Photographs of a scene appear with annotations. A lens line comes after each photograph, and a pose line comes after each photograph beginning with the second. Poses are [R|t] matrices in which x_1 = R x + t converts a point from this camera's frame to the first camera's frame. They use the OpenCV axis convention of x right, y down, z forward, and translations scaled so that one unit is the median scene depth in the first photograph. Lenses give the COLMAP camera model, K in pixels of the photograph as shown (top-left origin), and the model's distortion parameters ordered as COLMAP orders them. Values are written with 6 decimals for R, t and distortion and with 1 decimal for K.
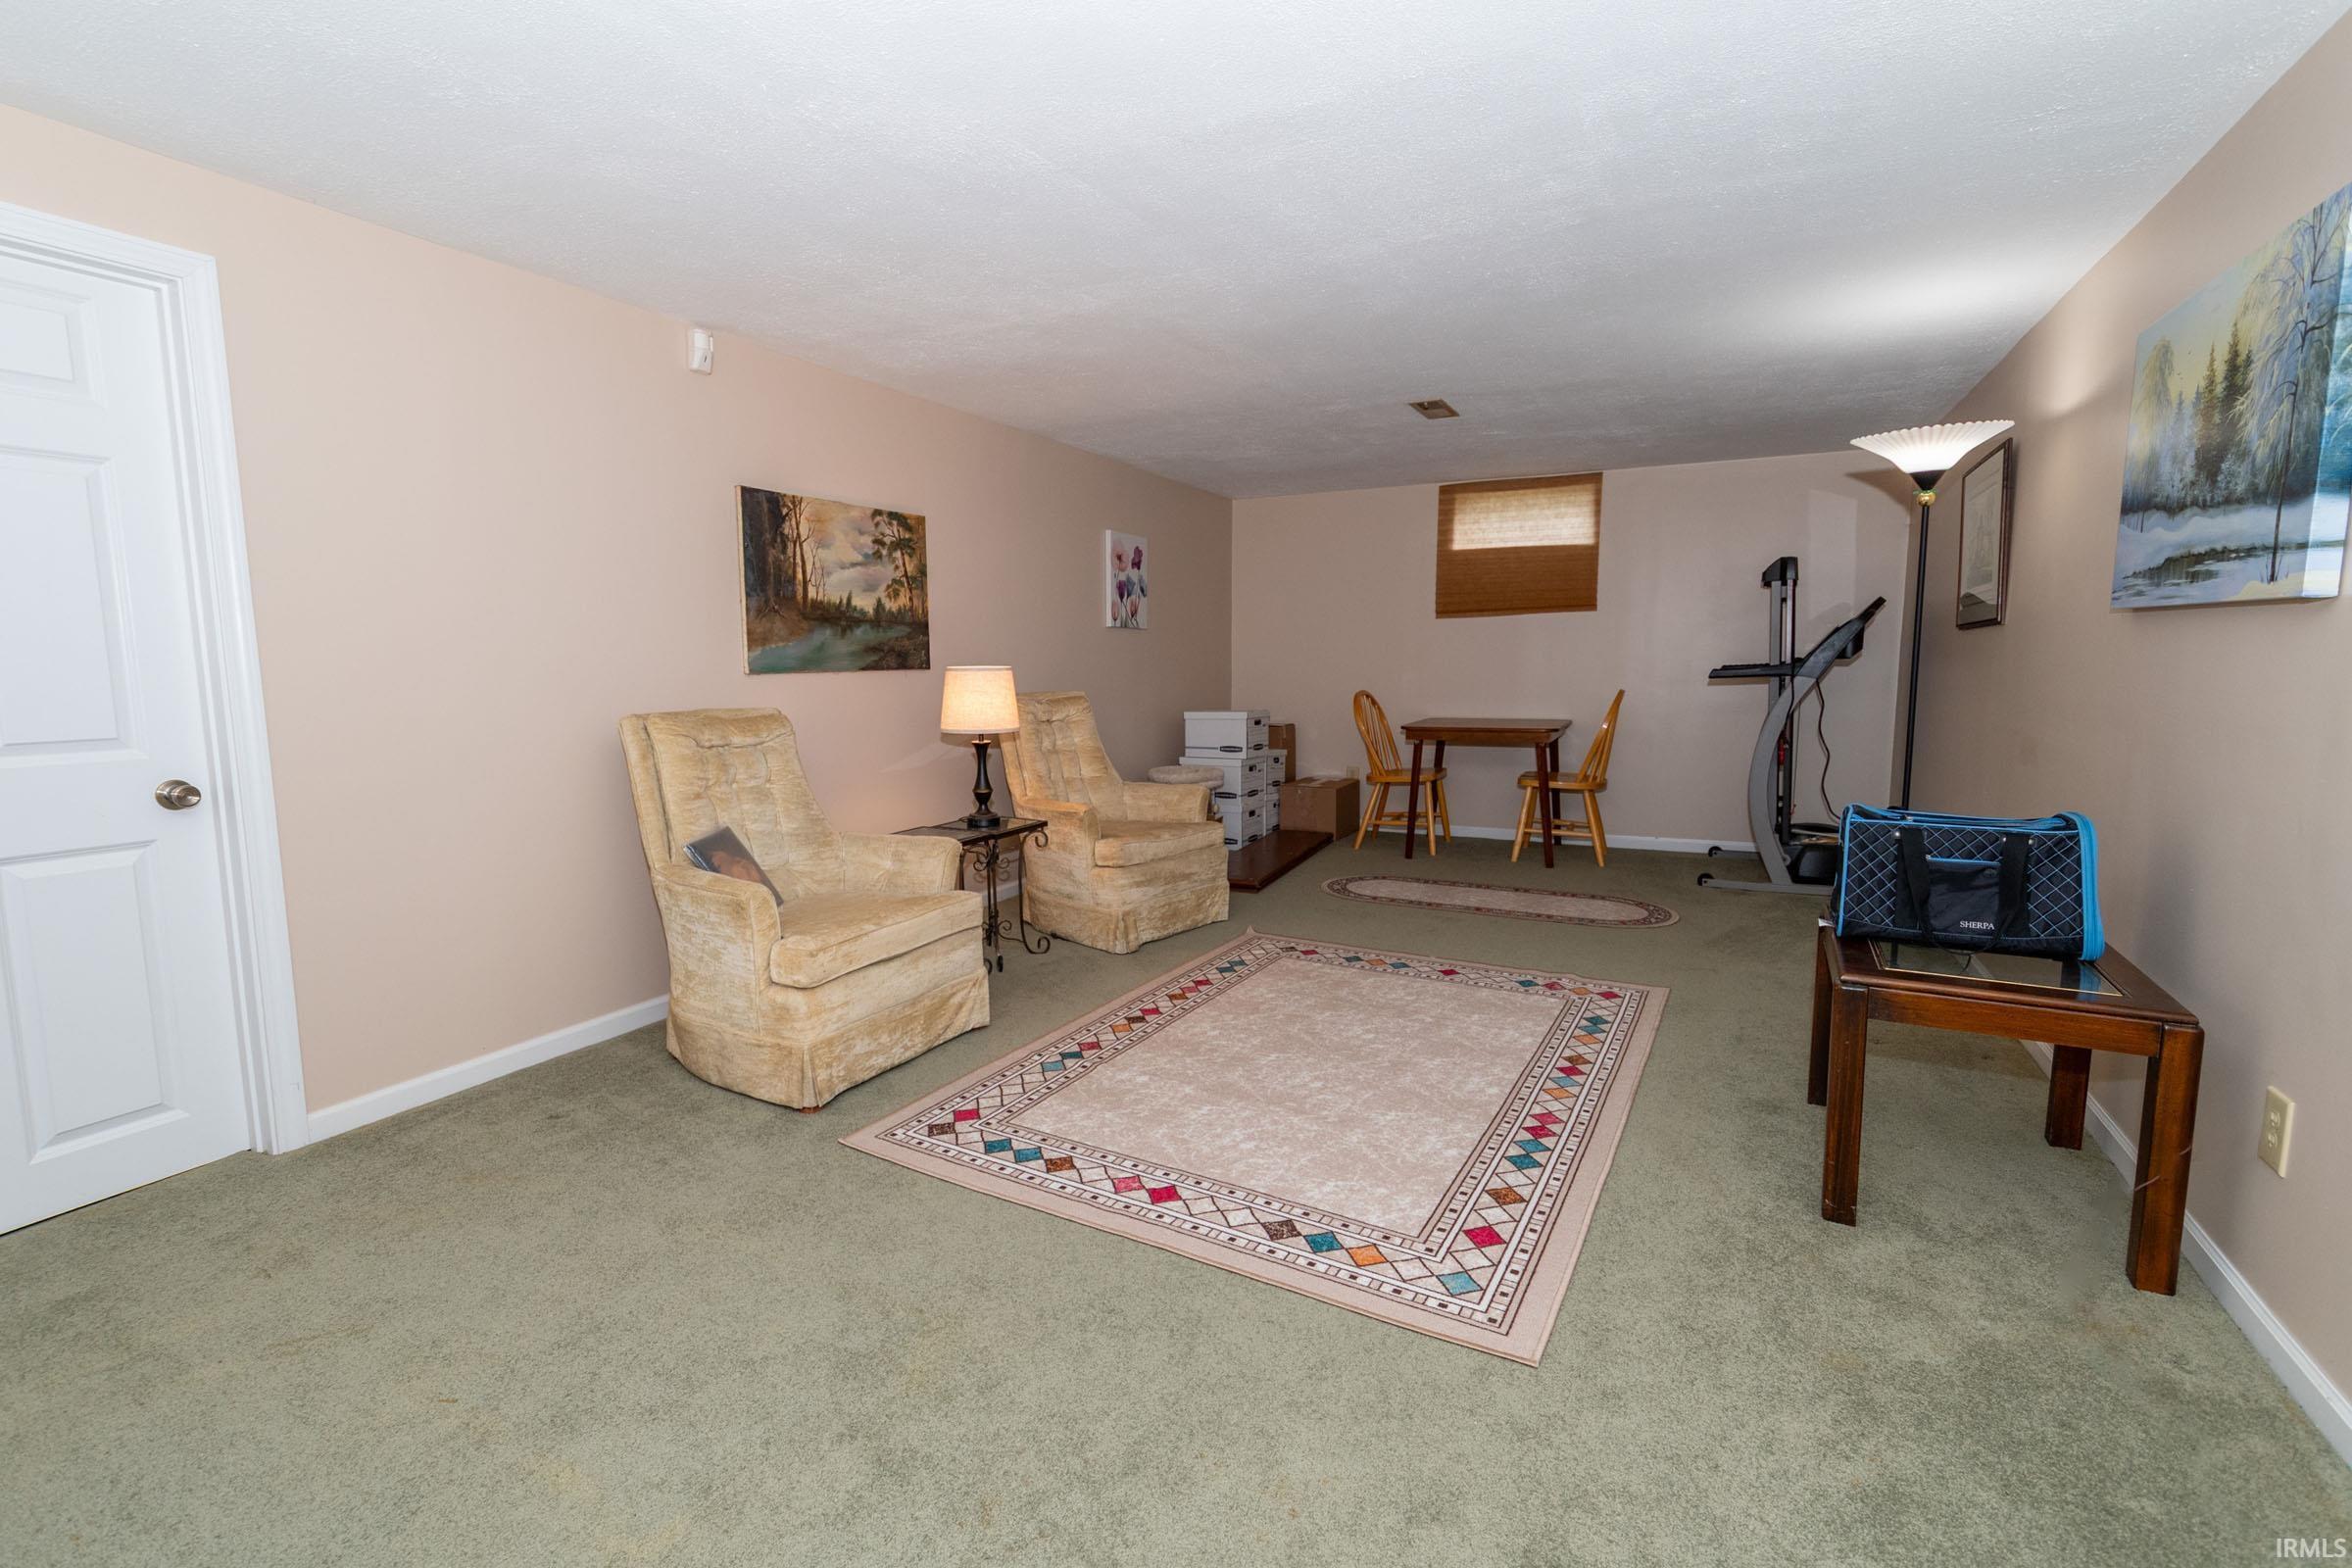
lens RADIAL K [[1032.5, 0, 1137.1], [0, 1032.5, 776.0], [0, 0, 1]] dist [-0.007600, -0.001397]
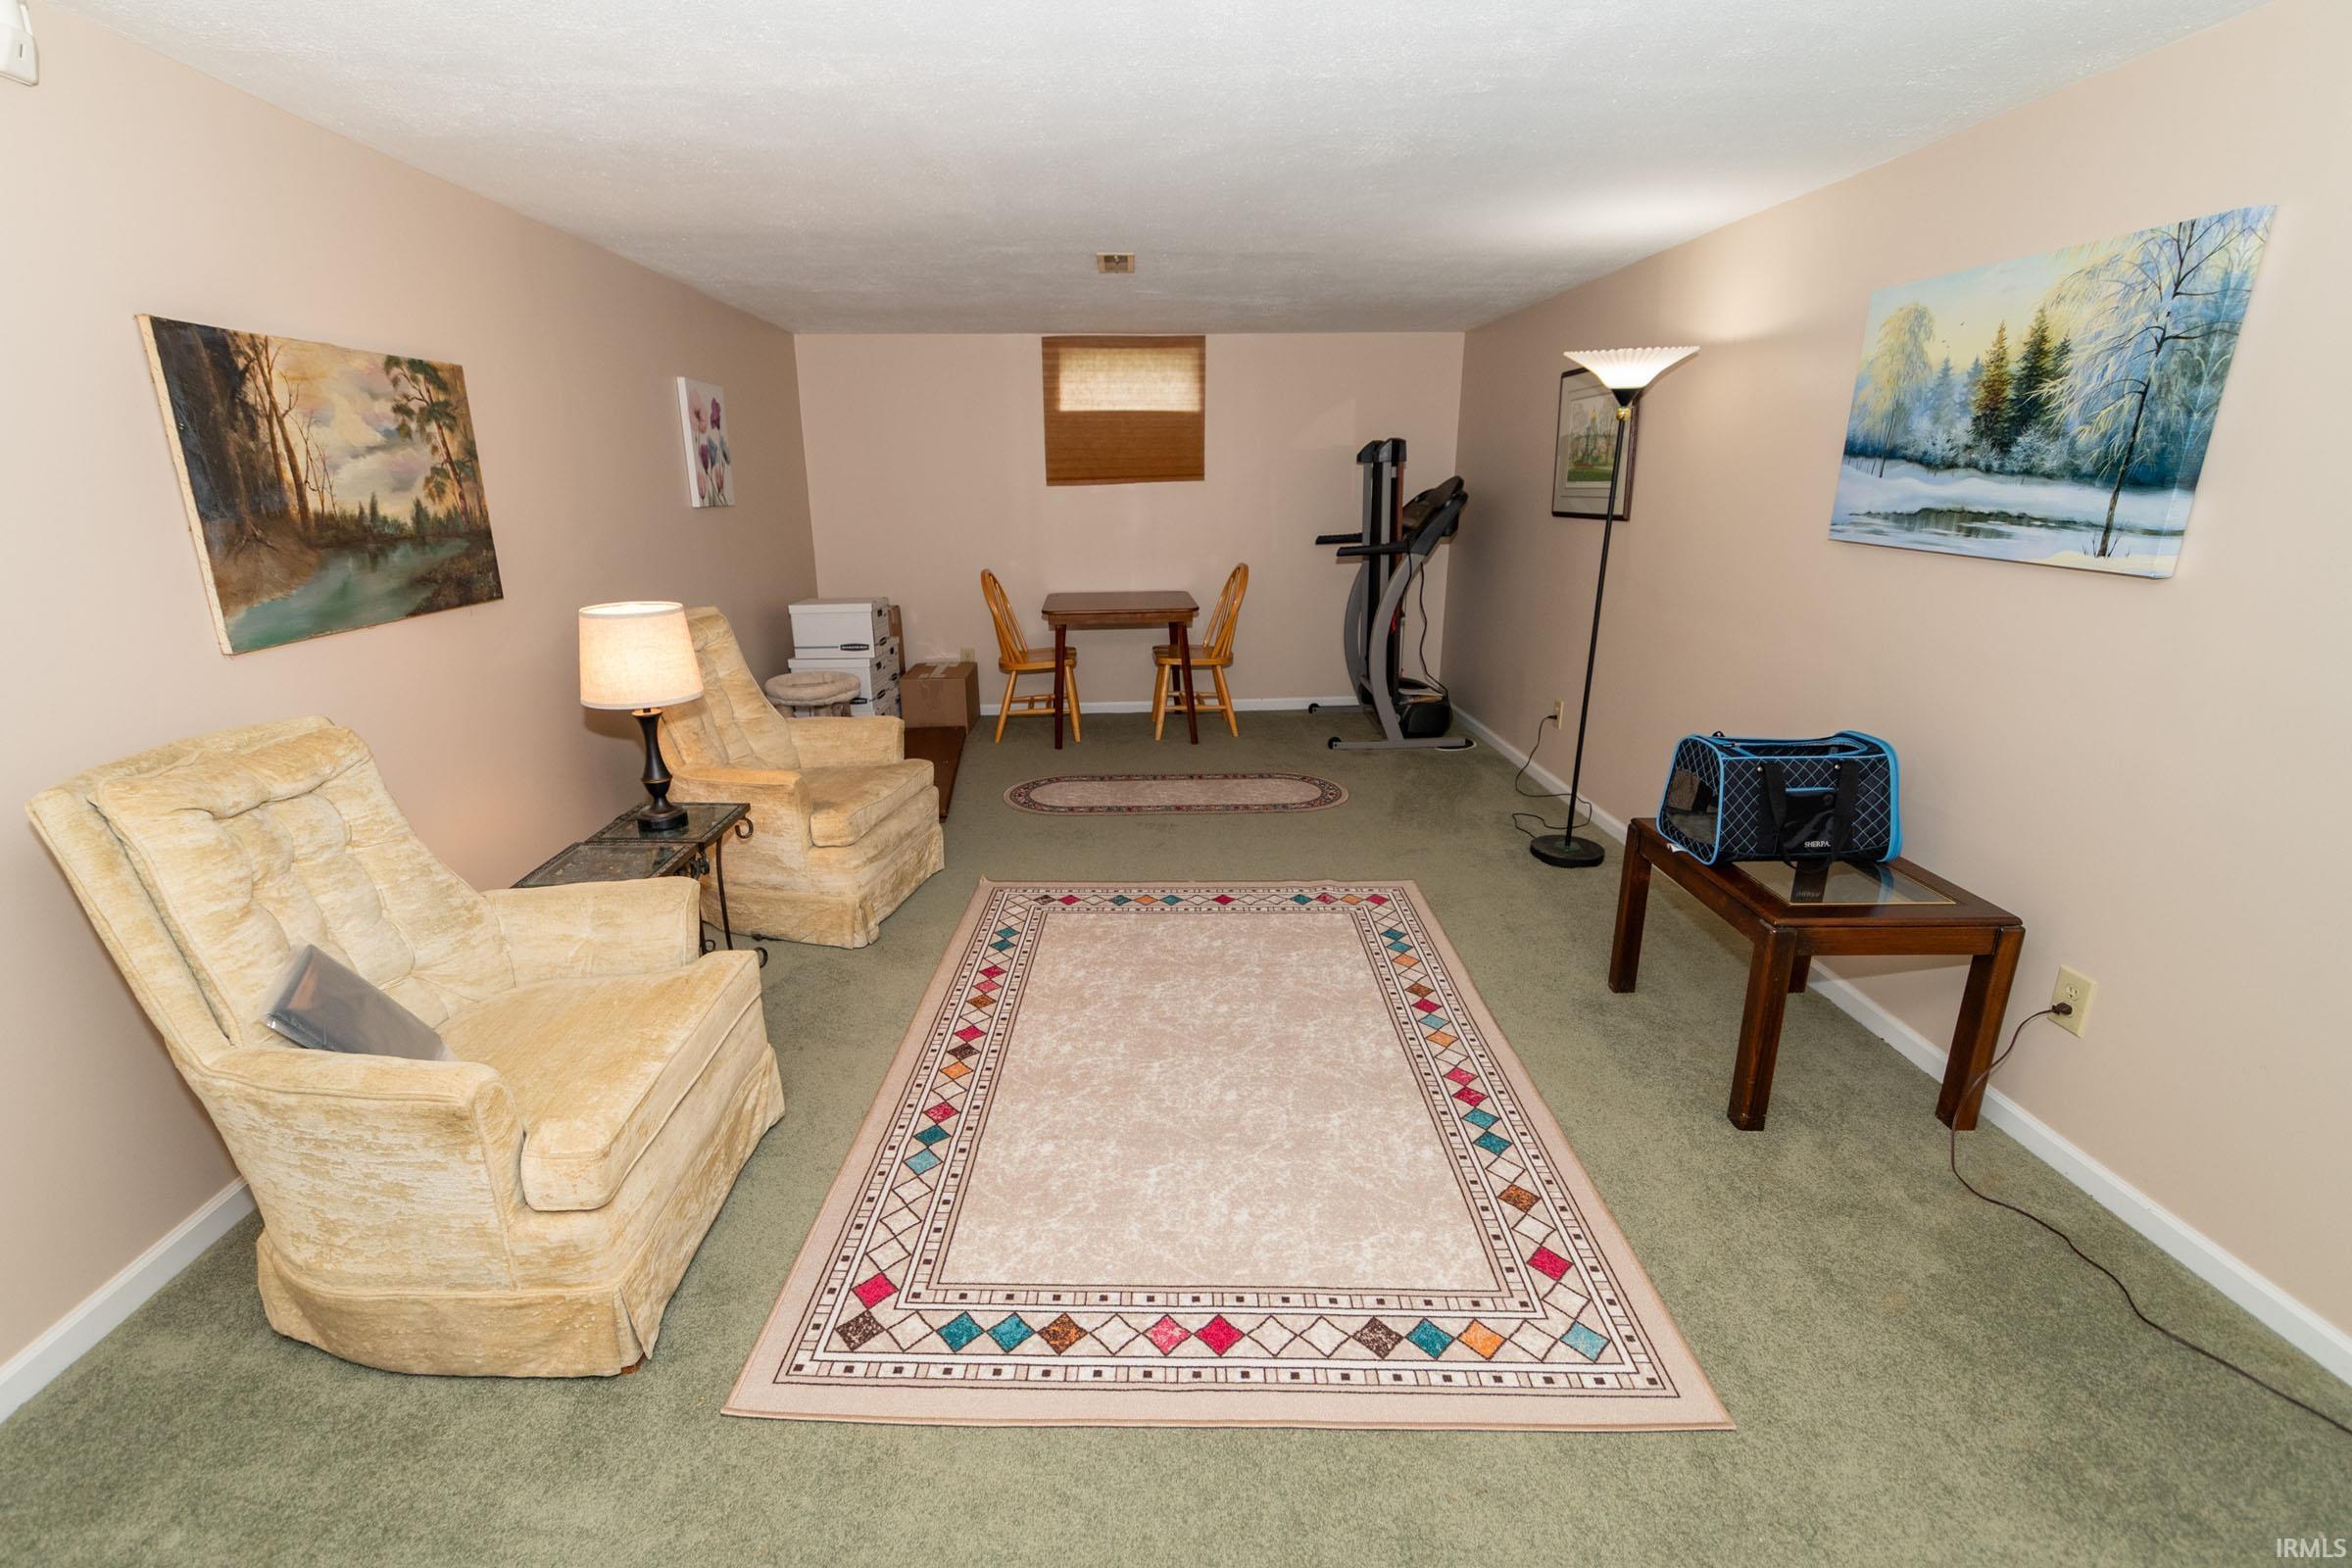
lens RADIAL K [[1032.5, 0, 1176.2], [0, 1032.5, 783.5], [0, 0, 1]] dist [-0.007600, -0.001397]
pose [[0.870846, -0.136971, 0.472087, -0.203718], [0.059851, 0.982793, 0.174742, -0.101313], [-0.487899, -0.123919, 0.864059, 0.233198]]
